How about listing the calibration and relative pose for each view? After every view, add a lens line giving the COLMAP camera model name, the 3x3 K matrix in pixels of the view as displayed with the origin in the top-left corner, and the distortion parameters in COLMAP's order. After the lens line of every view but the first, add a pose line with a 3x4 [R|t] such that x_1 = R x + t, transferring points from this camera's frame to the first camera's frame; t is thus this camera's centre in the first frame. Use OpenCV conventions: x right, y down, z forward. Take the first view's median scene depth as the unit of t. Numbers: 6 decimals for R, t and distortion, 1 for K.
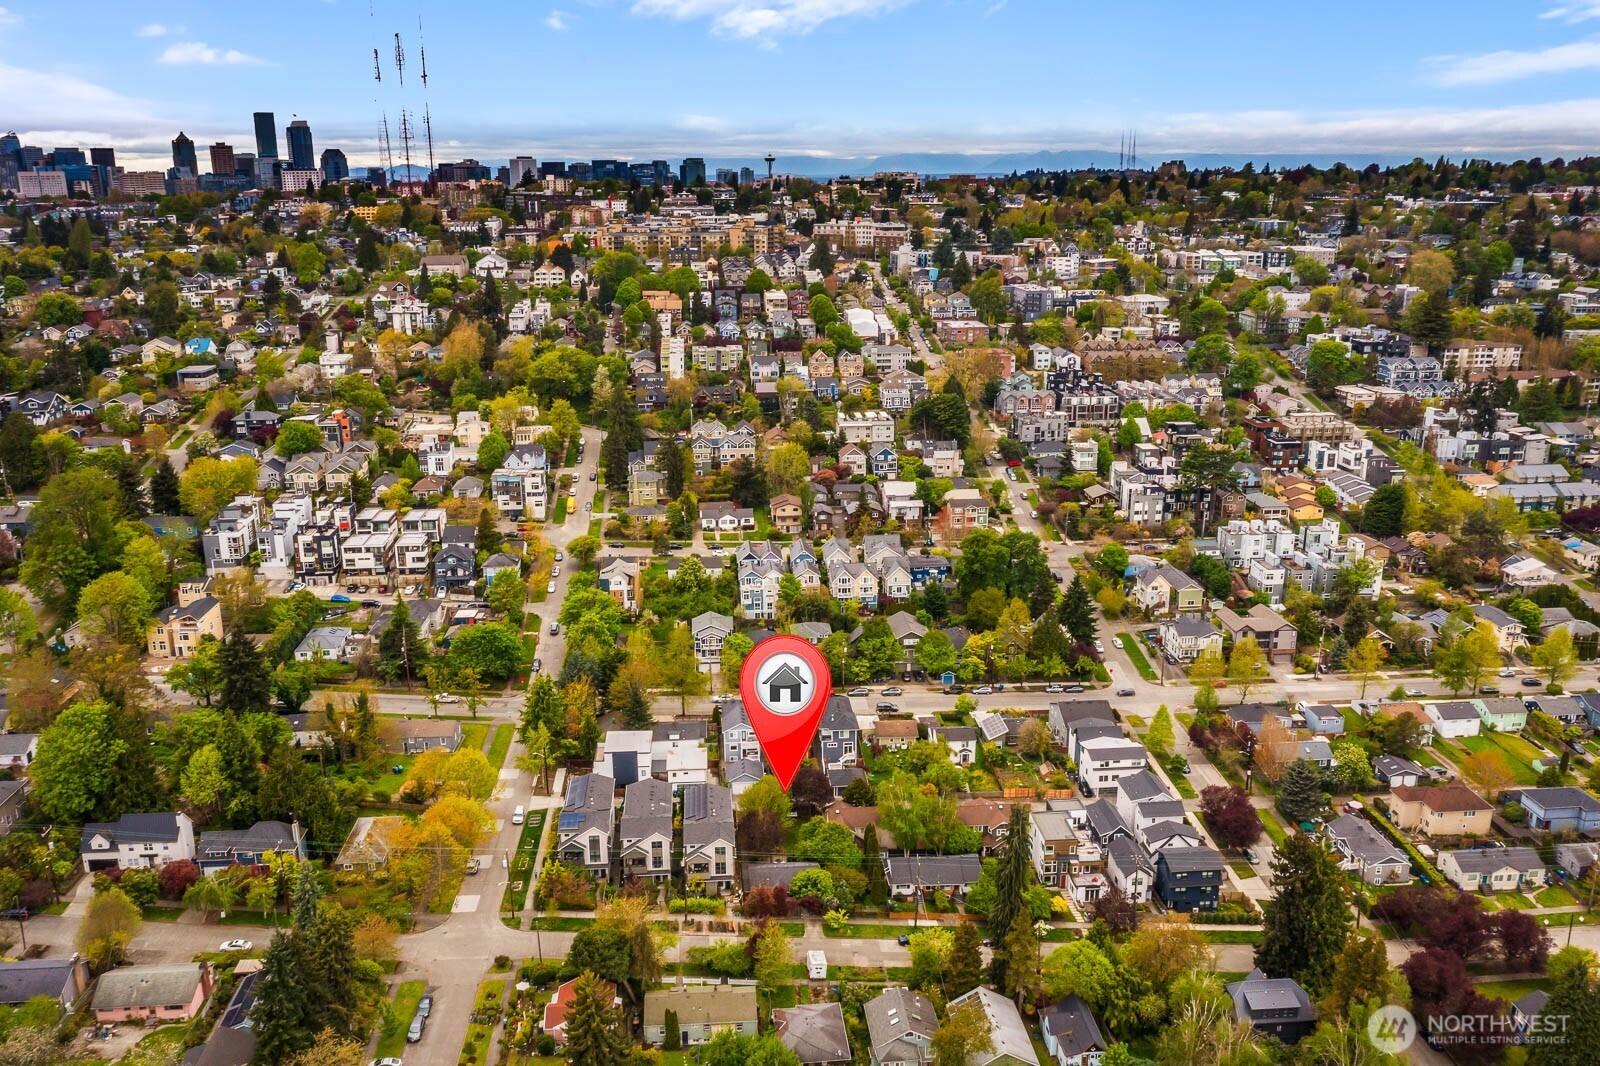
lens RADIAL K [[1261.4, 0, 793.4], [0, 1261.4, 537.0], [0, 0, 1]] dist [-0.014511, 0.009978]
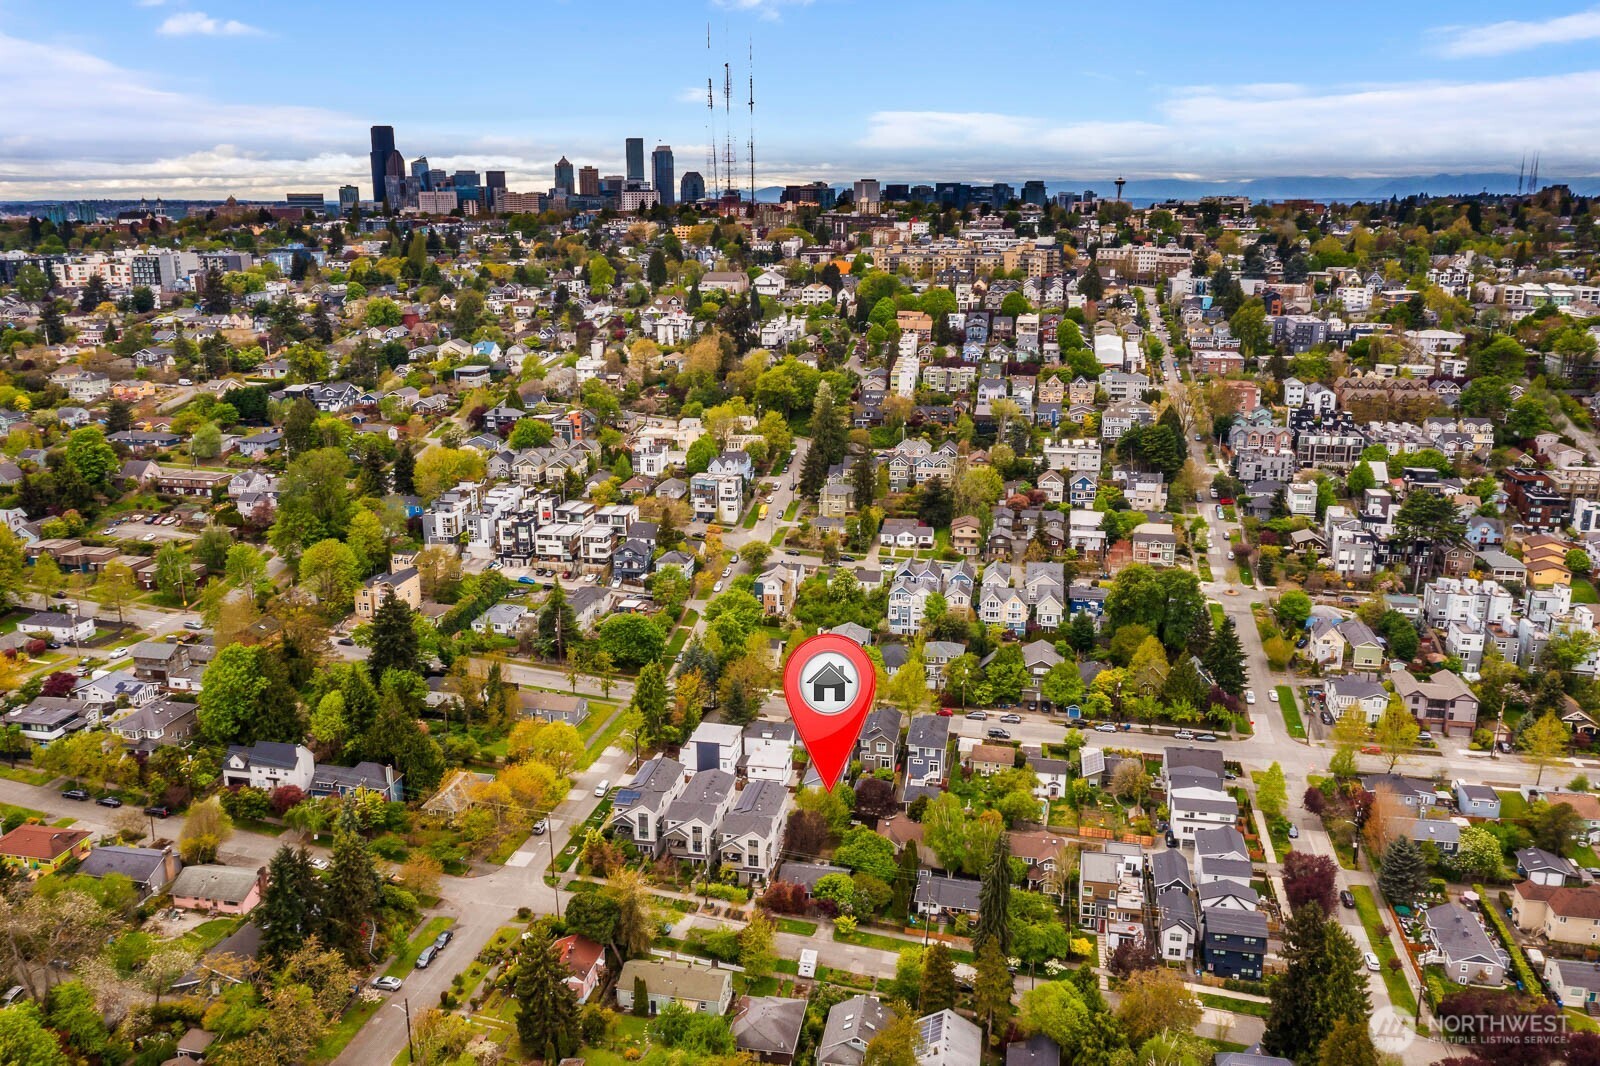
lens RADIAL K [[1261.4, 0, 793.4], [0, 1261.4, 537.0], [0, 0, 1]] dist [-0.014511, 0.009978]
pose [[0.962703, 0.074113, -0.260211, 0.131388], [-0.078458, 0.996897, -0.006338, 0.000189], [0.258934, 0.026518, 0.965531, -0.002202]]
